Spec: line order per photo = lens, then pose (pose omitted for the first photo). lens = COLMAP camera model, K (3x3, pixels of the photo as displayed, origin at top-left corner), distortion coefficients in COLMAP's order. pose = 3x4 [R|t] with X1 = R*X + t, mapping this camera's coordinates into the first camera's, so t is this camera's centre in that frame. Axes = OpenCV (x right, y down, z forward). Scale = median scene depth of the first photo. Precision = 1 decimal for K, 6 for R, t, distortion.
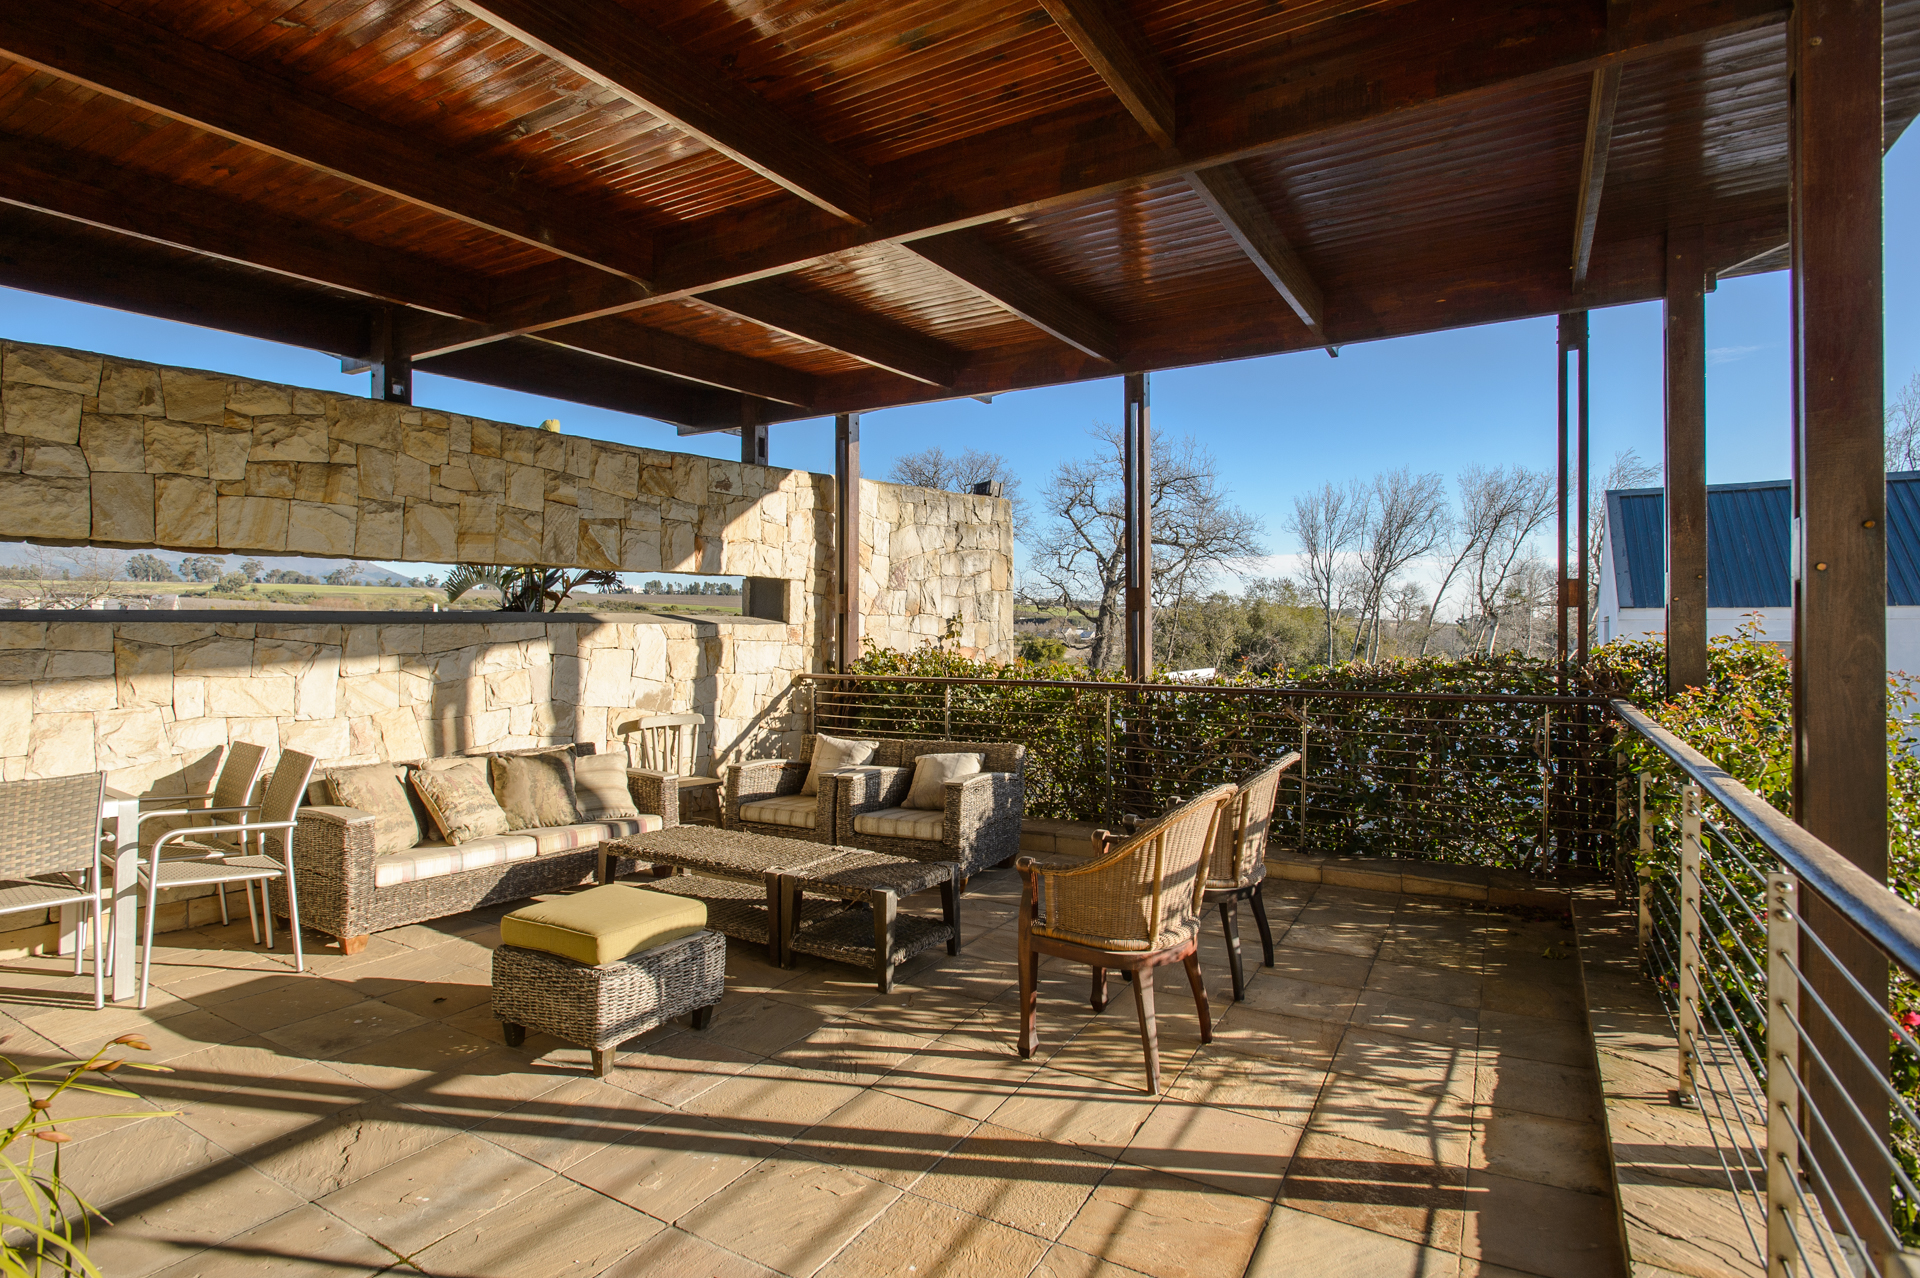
lens RADIAL K [[922.5, 0, 962.9], [0, 922.5, 629.9], [0, 0, 1]] dist [-0.002999, -0.000933]
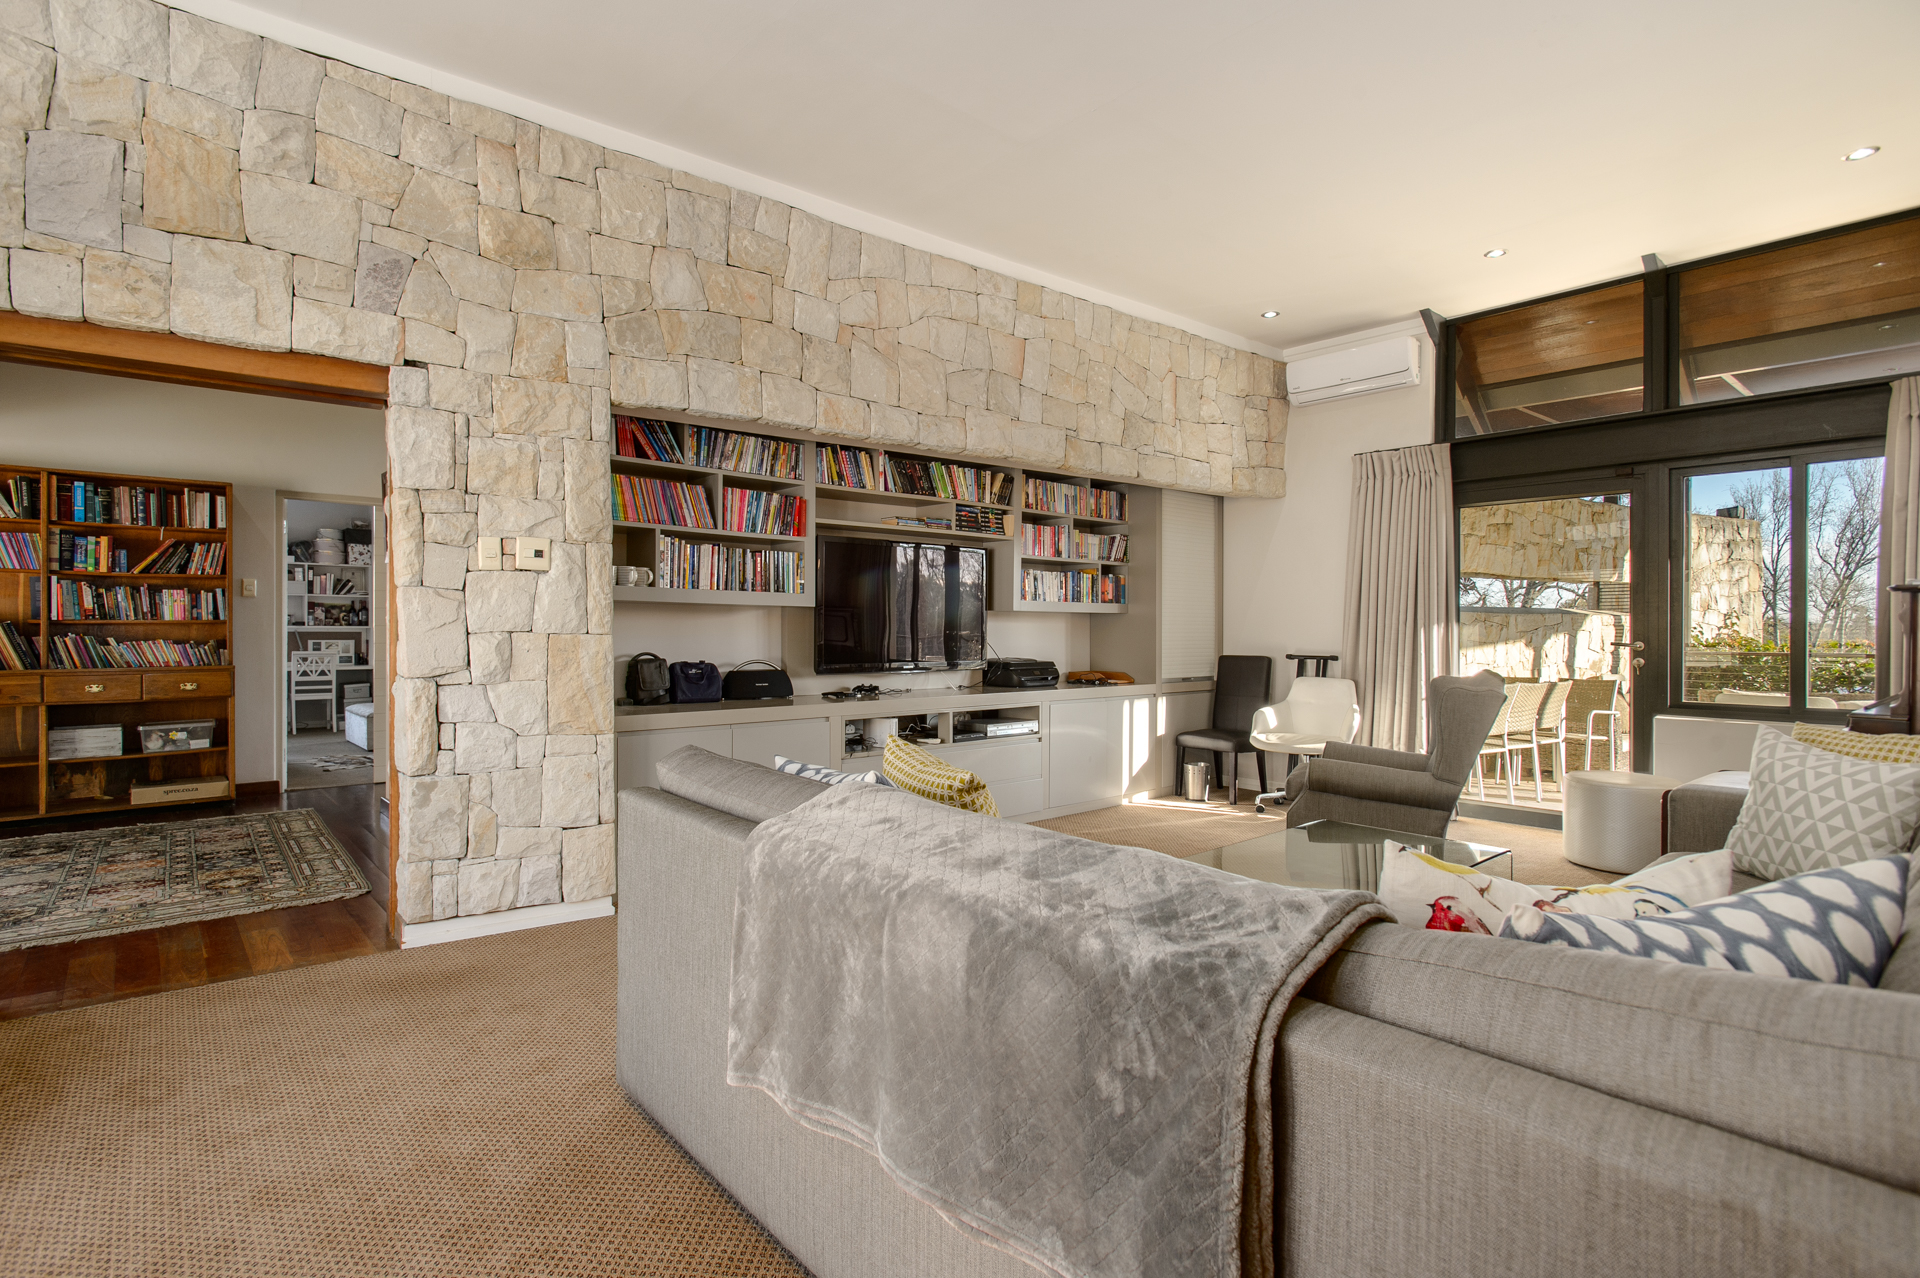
lens RADIAL K [[922.5, 0, 960.5], [0, 922.5, 632.8], [0, 0, 1]] dist [-0.002999, -0.000933]
pose [[0.946652, 0.011659, -0.322046, -0.620976], [-0.011281, 0.999932, 0.003042, 0.023336], [0.322060, 0.000753, 0.946719, -0.589197]]
